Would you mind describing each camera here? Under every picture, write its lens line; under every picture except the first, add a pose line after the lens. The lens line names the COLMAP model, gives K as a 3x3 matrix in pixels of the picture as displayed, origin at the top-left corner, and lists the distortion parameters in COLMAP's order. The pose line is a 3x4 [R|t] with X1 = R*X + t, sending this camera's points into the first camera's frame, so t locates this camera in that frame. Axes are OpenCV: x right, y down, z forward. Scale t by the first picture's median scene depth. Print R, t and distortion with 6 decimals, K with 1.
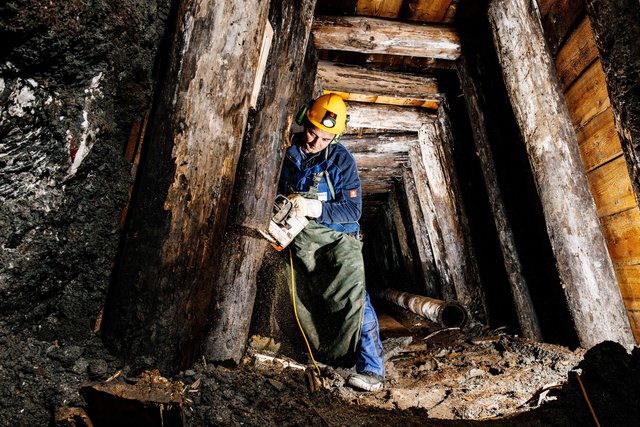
lens RADIAL K [[439.3, 0, 344.8], [0, 439.3, 213.7], [0, 0, 1]] dist [-0.005188, -0.001014]
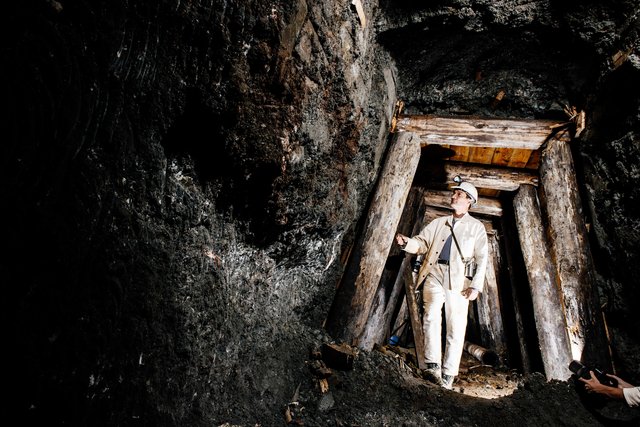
lens RADIAL K [[439.3, 0, 344.8], [0, 439.3, 213.7], [0, 0, 1]] dist [-0.005188, -0.001014]
pose [[0.957782, 0.108500, -0.266235, 0.134326], [-0.133832, 0.987860, -0.078875, -0.148999], [0.254445, 0.111176, 0.960676, -1.112911]]
